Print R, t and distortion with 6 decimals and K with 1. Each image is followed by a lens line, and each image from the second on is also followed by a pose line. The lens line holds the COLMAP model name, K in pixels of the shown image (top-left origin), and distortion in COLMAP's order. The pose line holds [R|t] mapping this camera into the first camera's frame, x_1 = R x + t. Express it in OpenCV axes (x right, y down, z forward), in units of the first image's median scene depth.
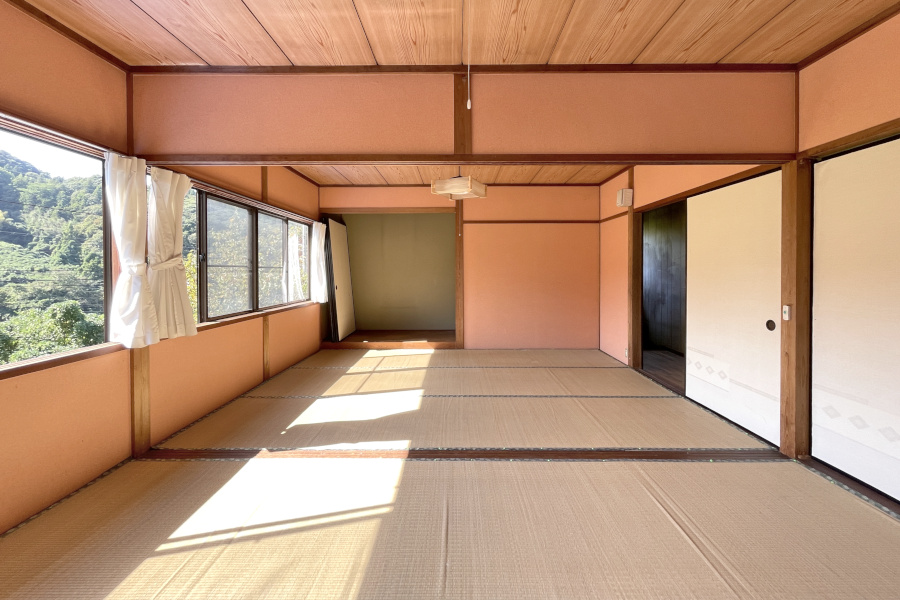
lens RADIAL K [[370.2, 0, 453.9], [0, 370.2, 273.8], [0, 0, 1]] dist [-0.000251, -0.000164]
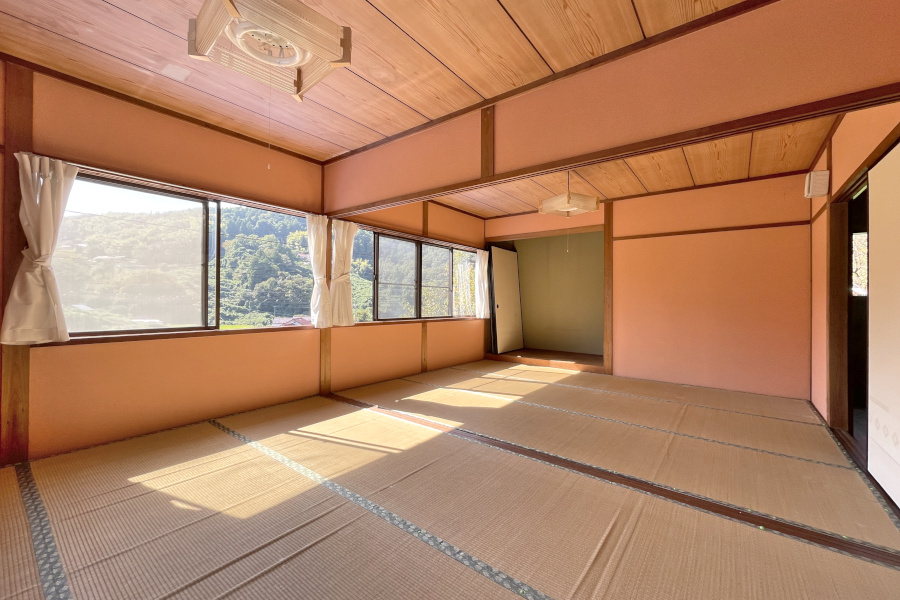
lens RADIAL K [[368.8, 0, 450.0], [0, 368.8, 300.0], [0, 0, 1]] dist [-0.000820, -0.000007]
pose [[0.792383, 0.014144, -0.609859, 0.401793], [-0.023096, 0.999710, -0.006823, 0.044523], [0.609586, 0.019492, 0.792480, 0.019403]]
